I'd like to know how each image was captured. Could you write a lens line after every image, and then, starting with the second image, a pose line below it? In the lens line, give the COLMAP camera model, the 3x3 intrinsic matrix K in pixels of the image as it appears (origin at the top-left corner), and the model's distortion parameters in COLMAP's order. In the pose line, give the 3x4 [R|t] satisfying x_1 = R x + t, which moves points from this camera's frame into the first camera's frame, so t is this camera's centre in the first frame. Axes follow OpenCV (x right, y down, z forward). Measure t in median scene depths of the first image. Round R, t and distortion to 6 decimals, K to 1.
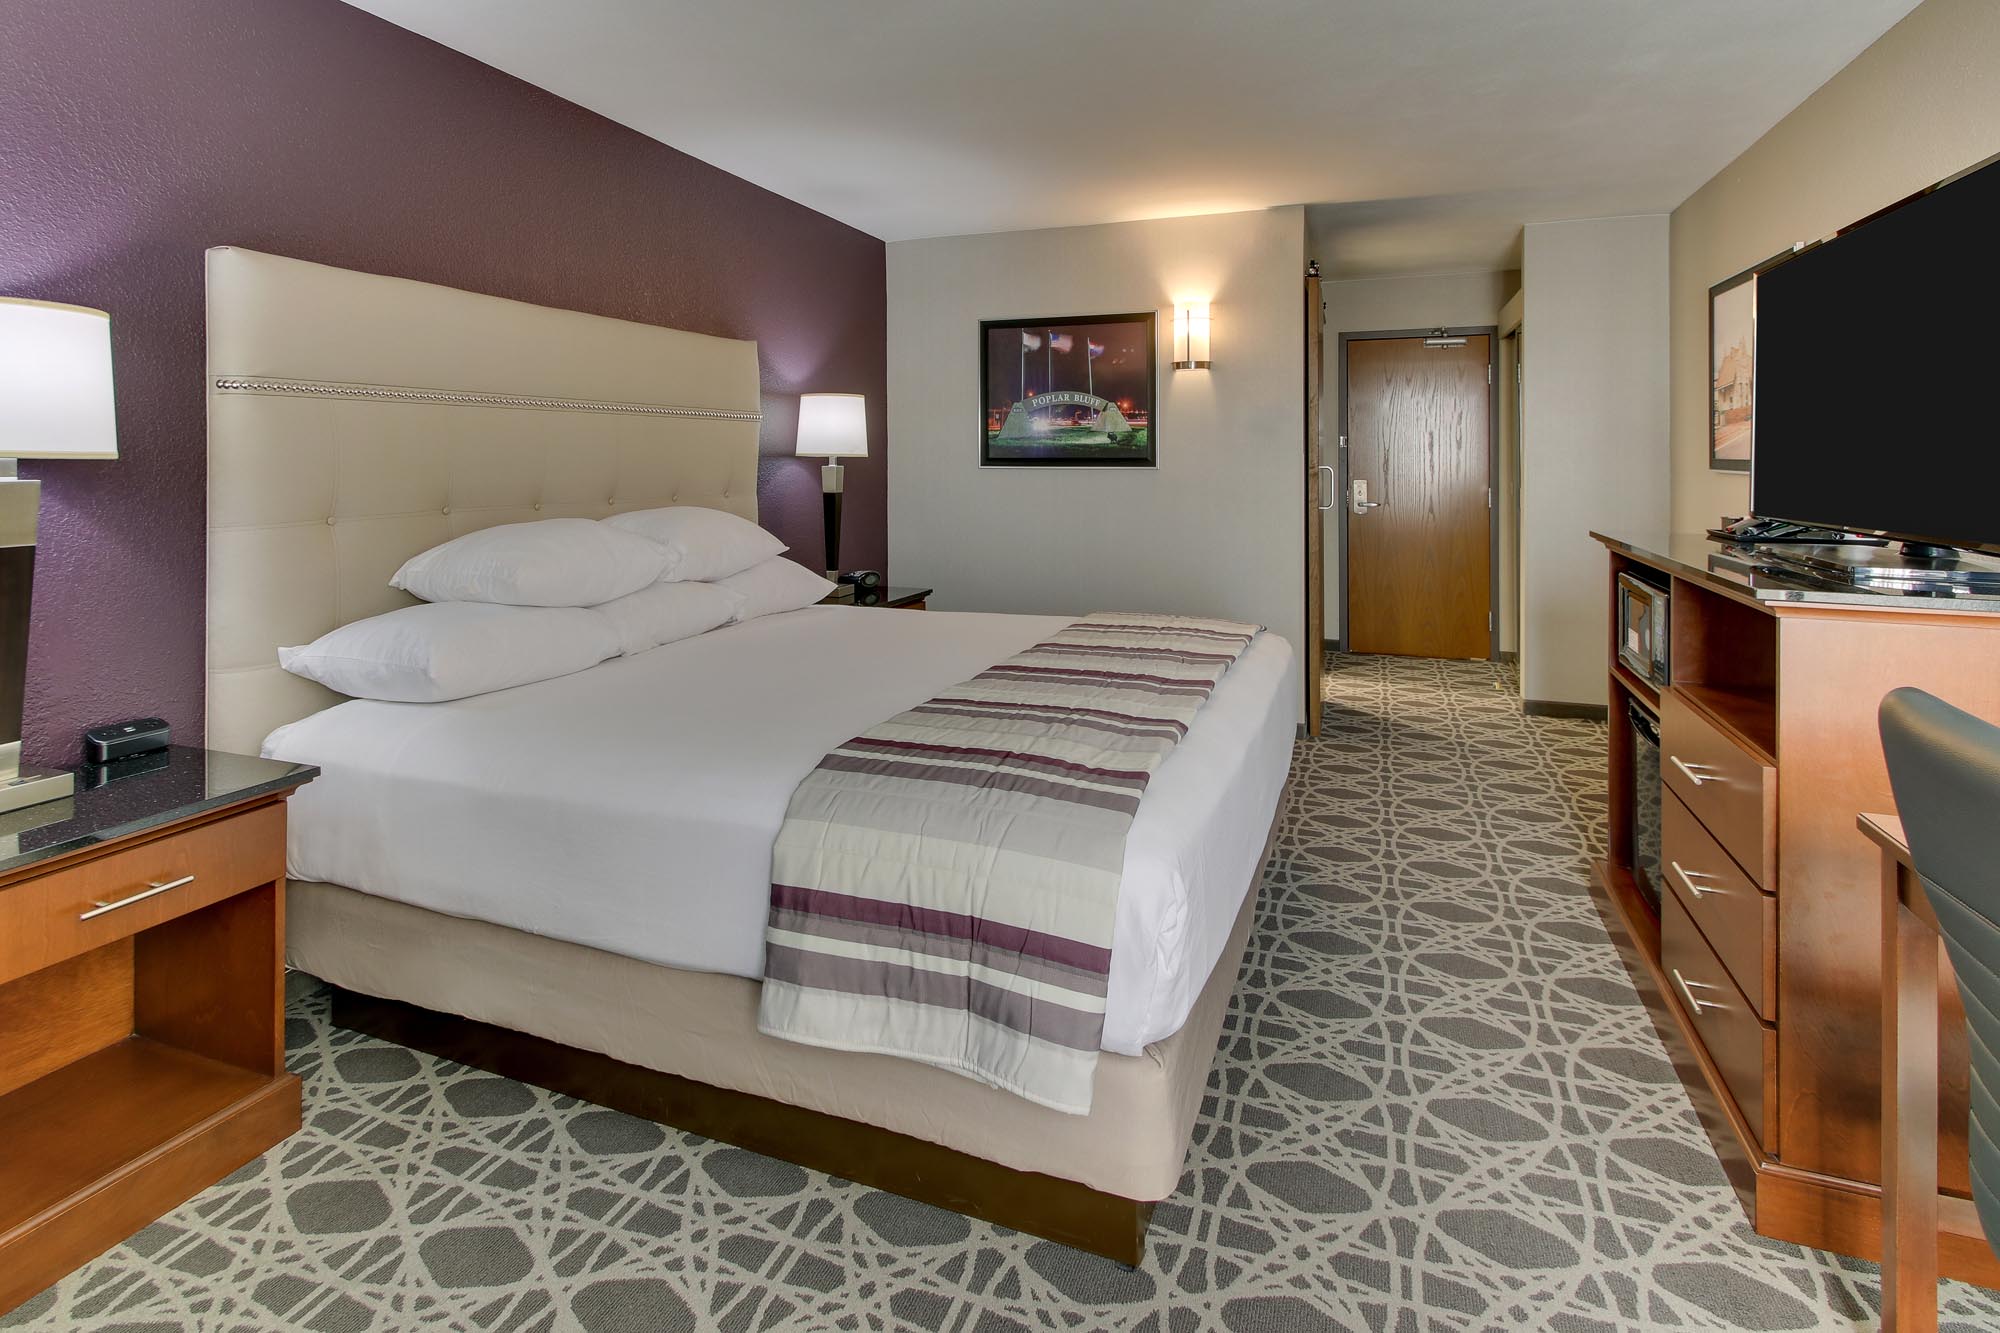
lens RADIAL K [[980.5, 0, 1000.9], [0, 980.5, 507.7], [0, 0, 1]] dist [0.018629, -0.012690]
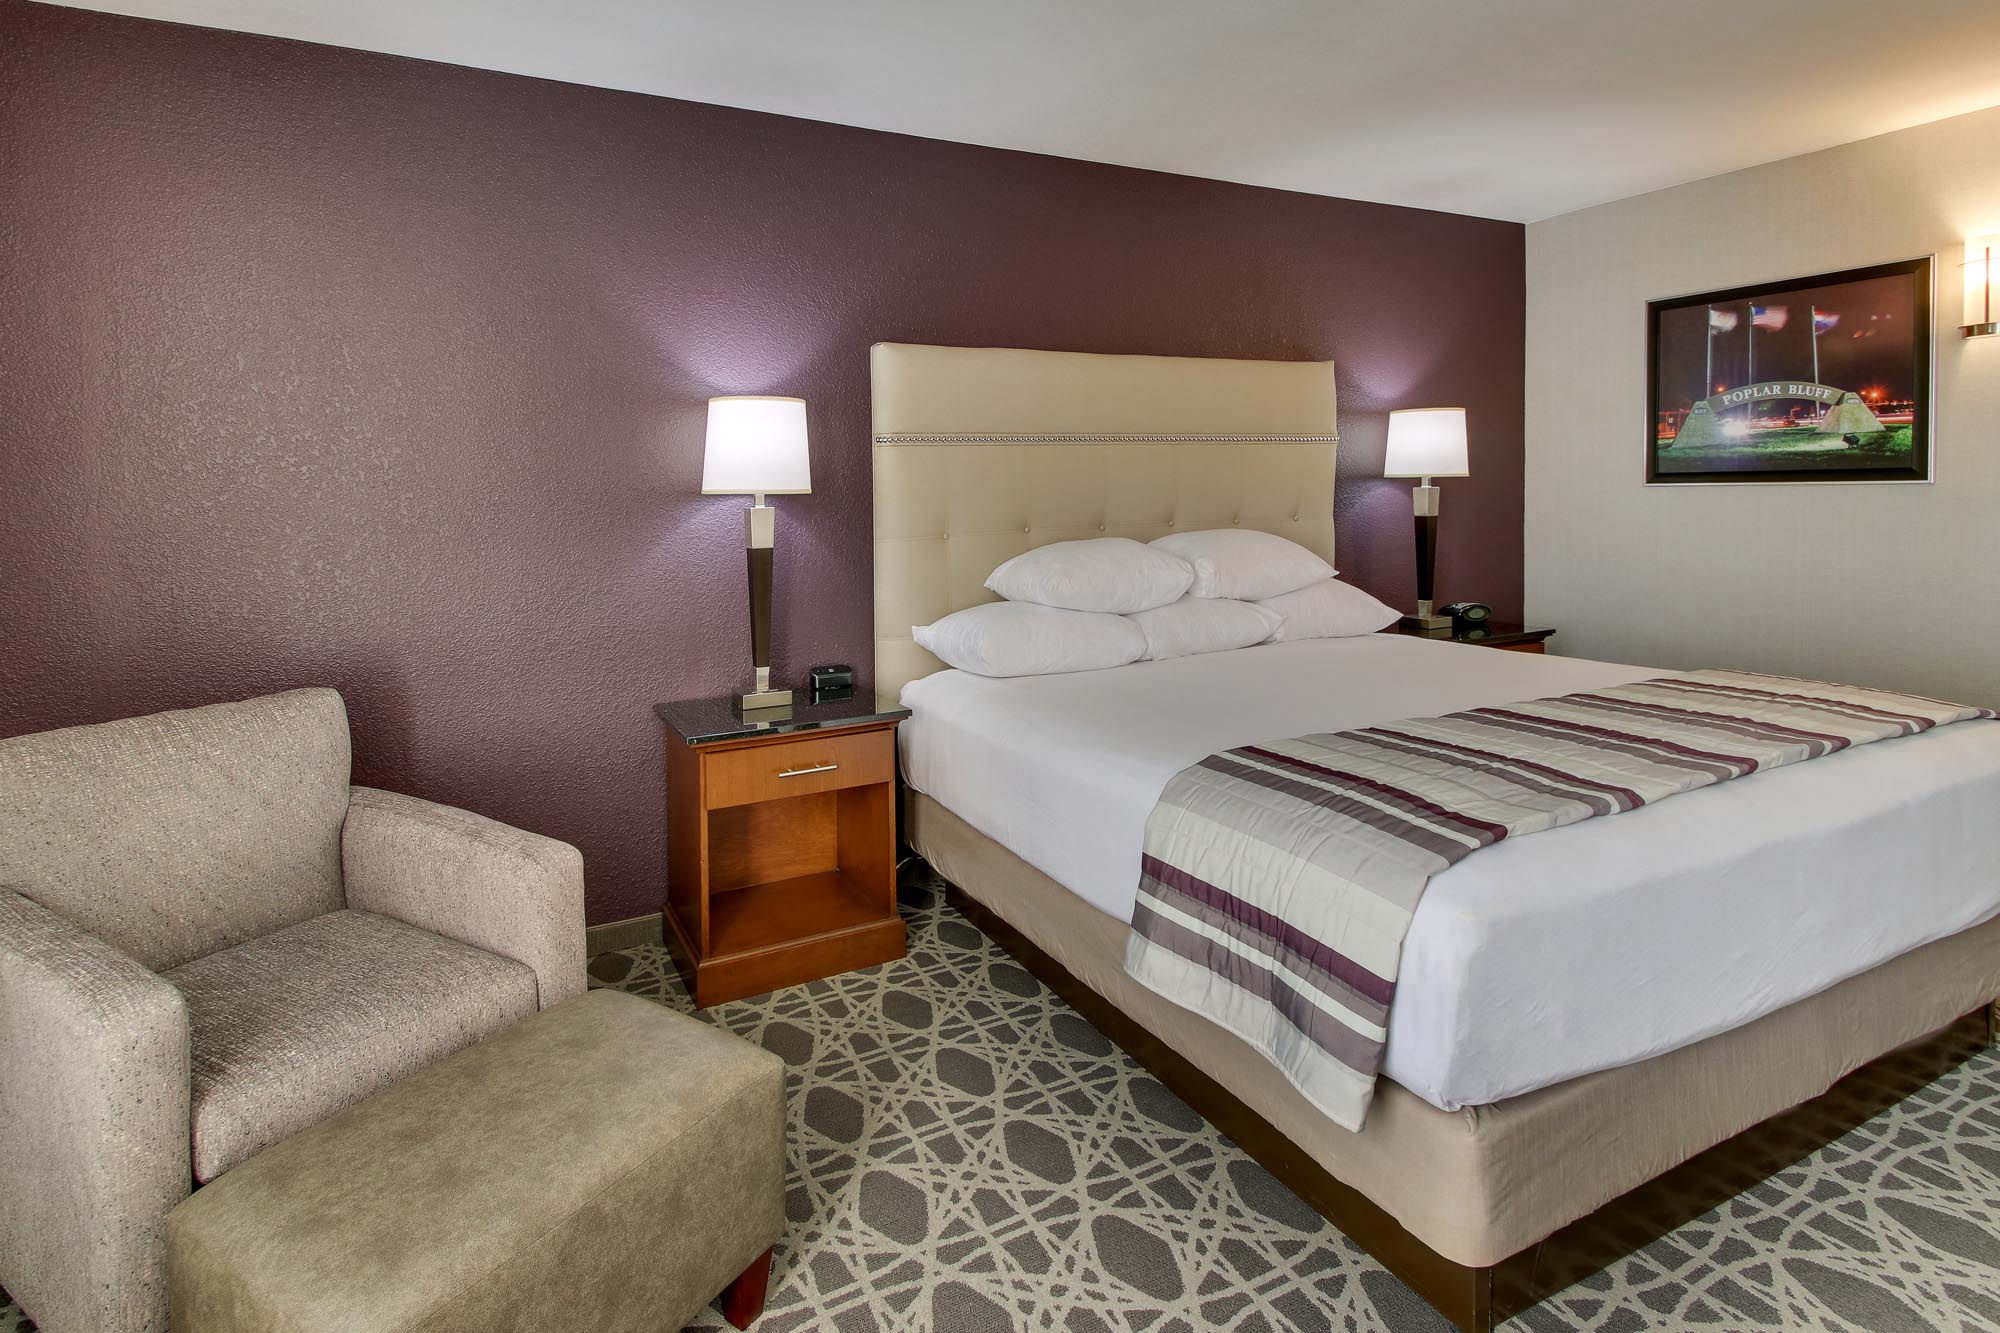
lens RADIAL K [[1023.5, 0, 938.0], [0, 1023.5, 579.2], [0, 0, 1]] dist [-0.000201, -0.009229]
pose [[0.717708, 0.043406, -0.694990, 0.351220], [-0.010890, 0.998633, 0.051124, -0.000652], [0.696259, -0.029123, 0.717199, -0.026713]]
